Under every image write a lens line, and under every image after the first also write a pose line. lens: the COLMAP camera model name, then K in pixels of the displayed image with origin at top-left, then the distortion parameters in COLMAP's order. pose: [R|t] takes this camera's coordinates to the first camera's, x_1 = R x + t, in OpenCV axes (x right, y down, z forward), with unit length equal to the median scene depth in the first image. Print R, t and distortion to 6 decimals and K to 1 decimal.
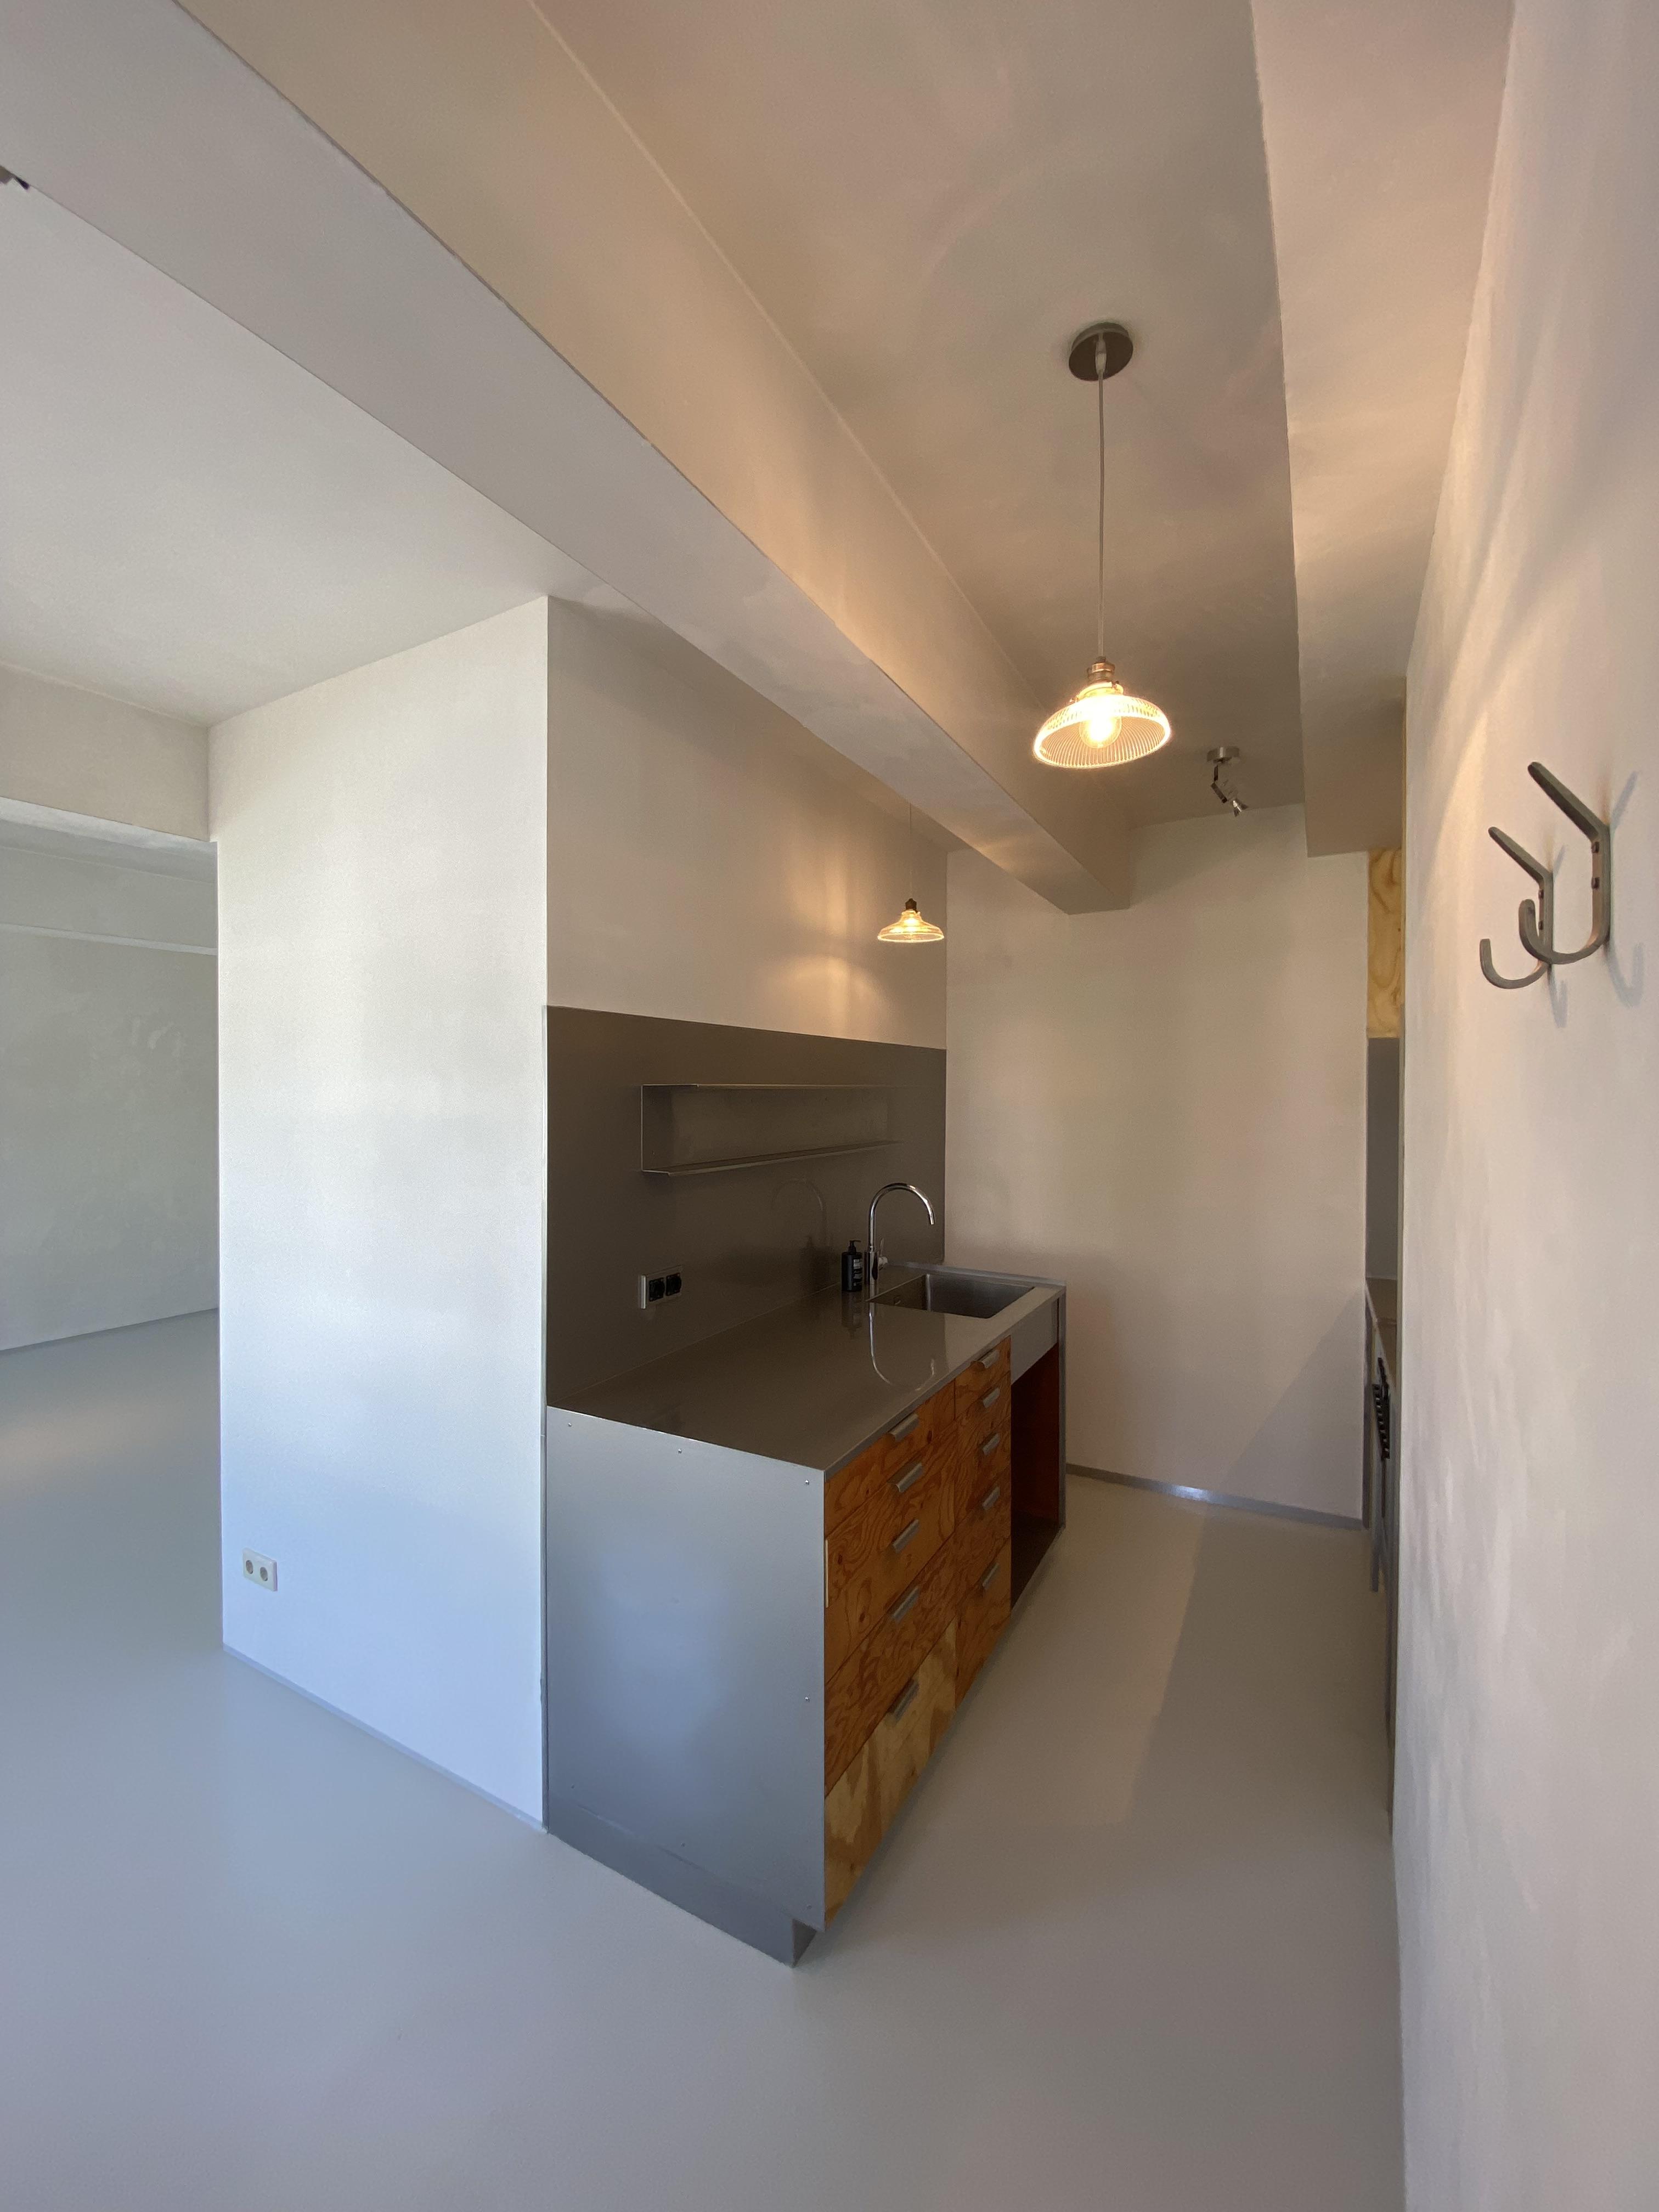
lens RADIAL K [[891.2, 0, 829.5], [0, 891.2, 1106.0], [0, 0, 1]] dist [-0.000104, -0.000003]
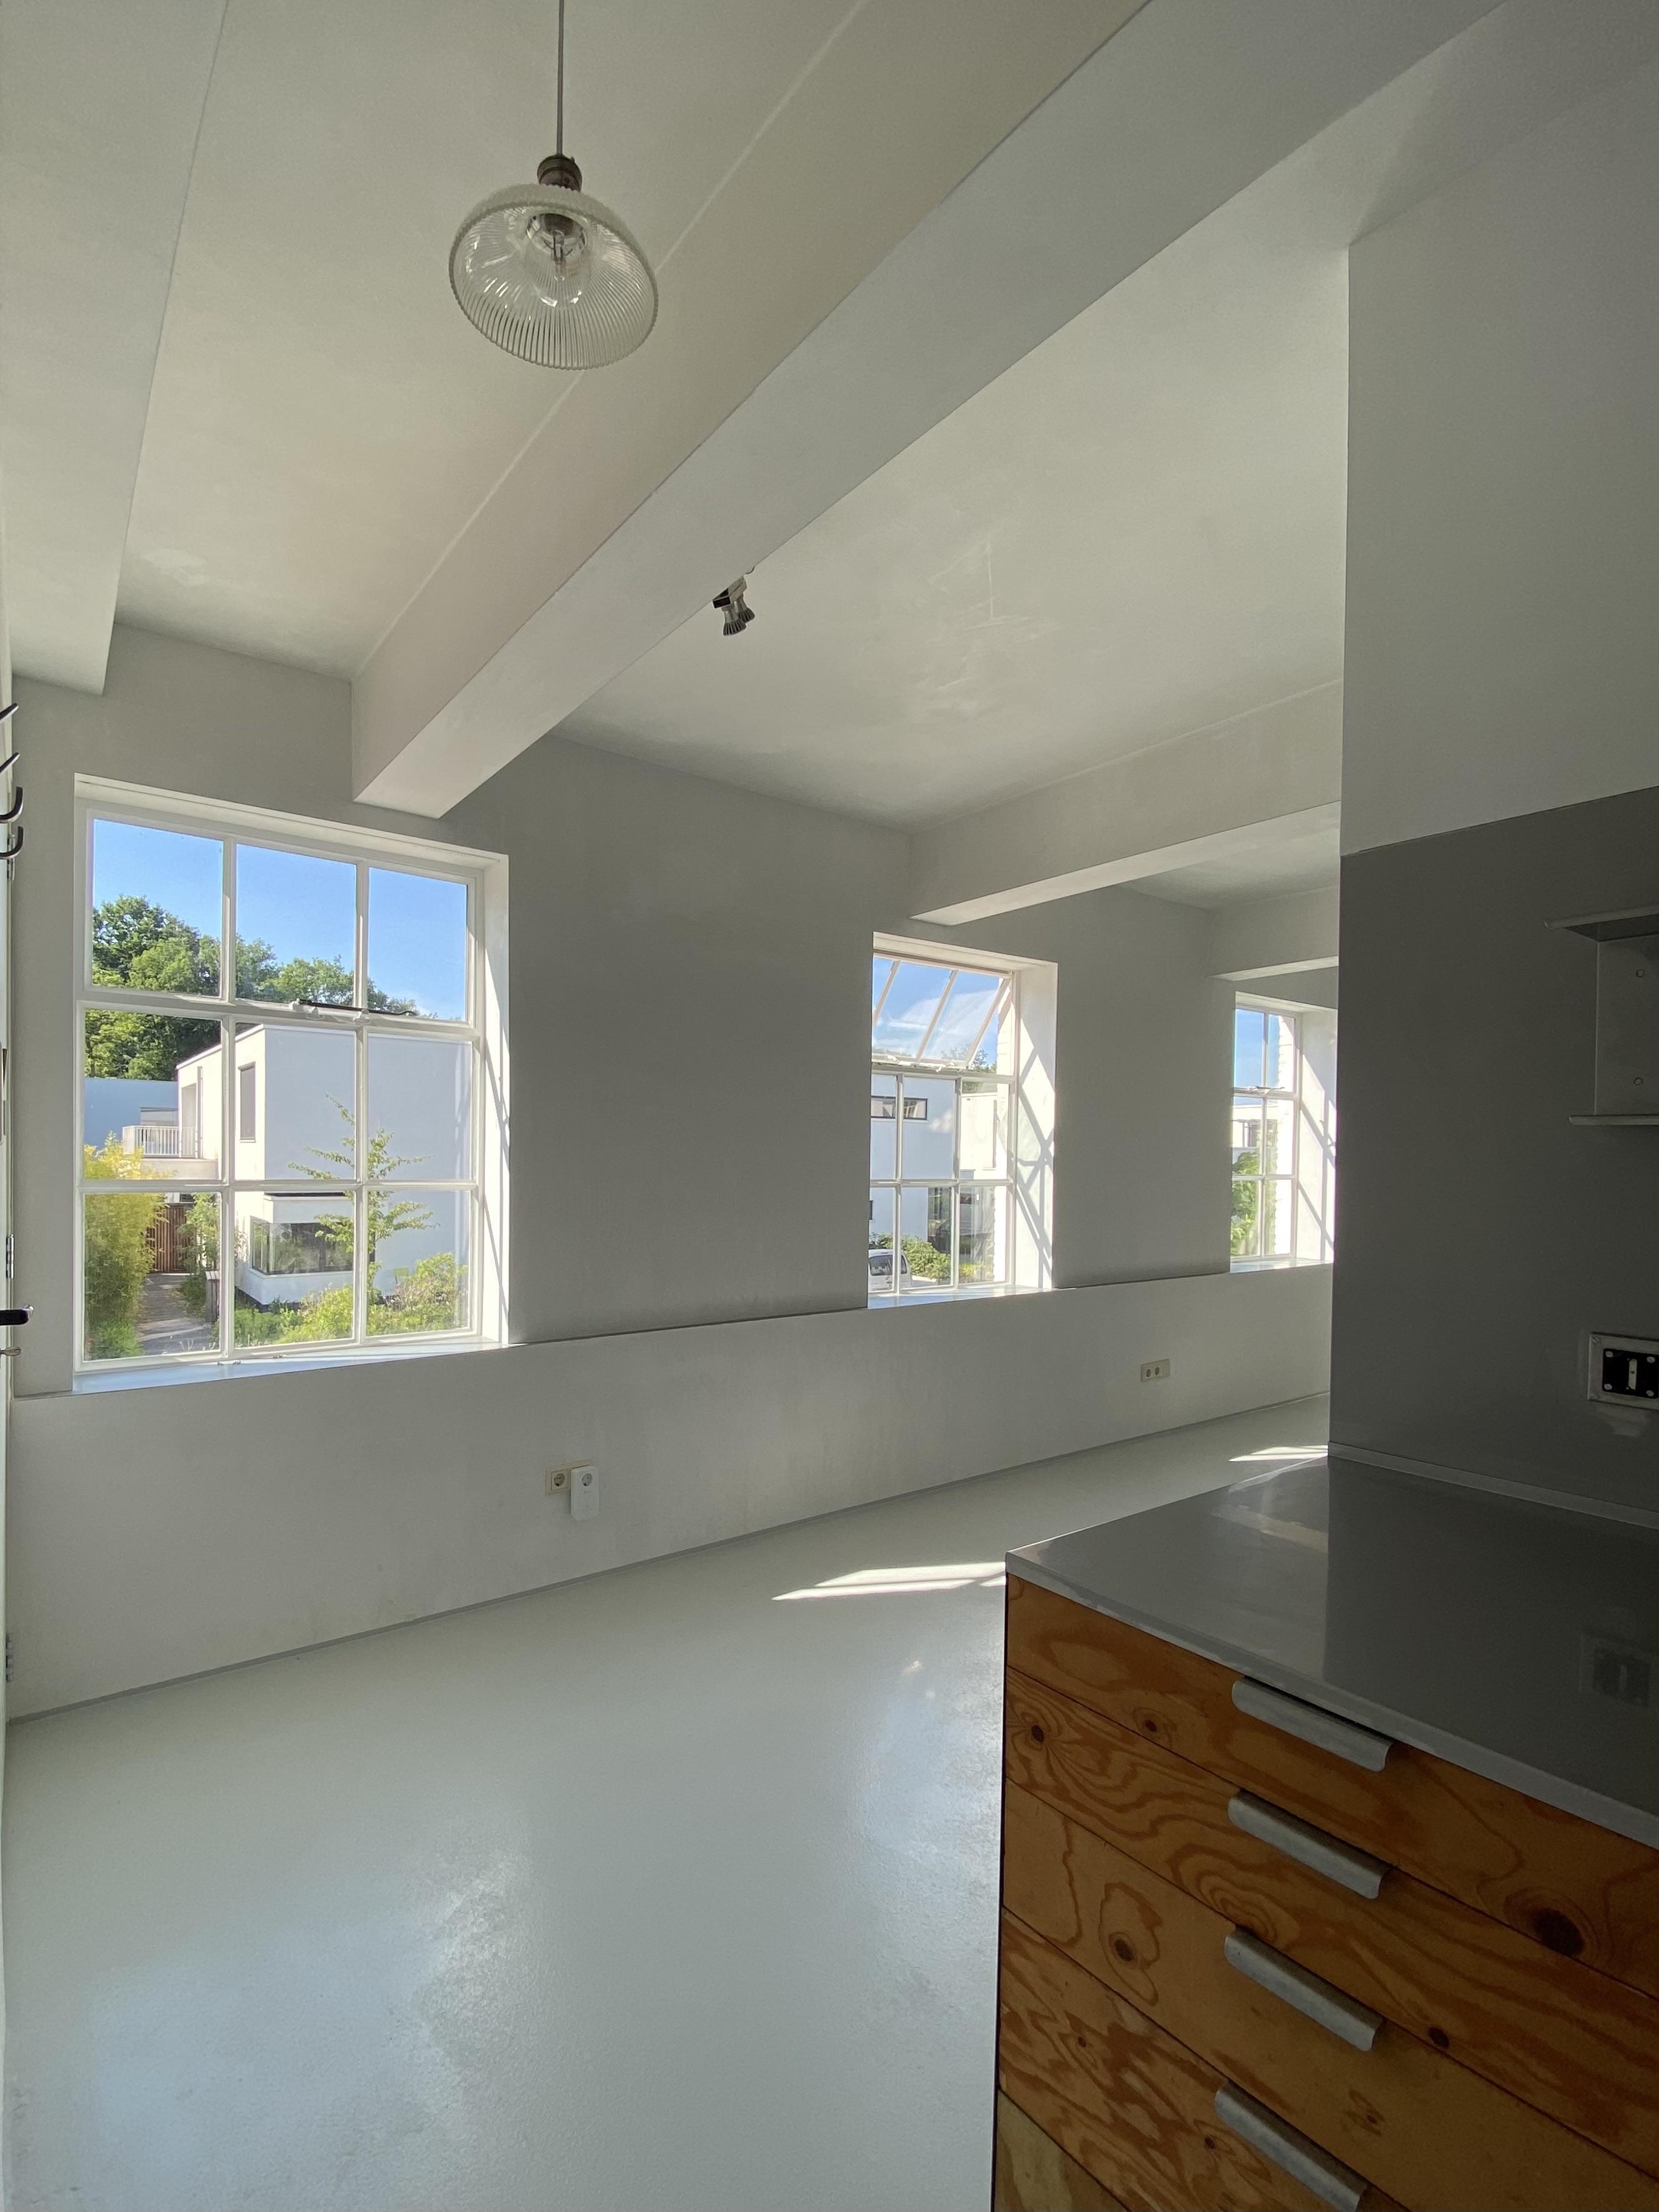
lens RADIAL K [[887.5, 0, 829.4], [0, 887.5, 1166.5], [0, 0, 1]] dist [-0.000031, -0.000038]
pose [[-0.309531, 0.002658, -0.950886, 0.561789], [-0.024053, 0.999654, 0.010624, 0.126735], [0.950585, 0.026160, -0.309360, 0.978316]]
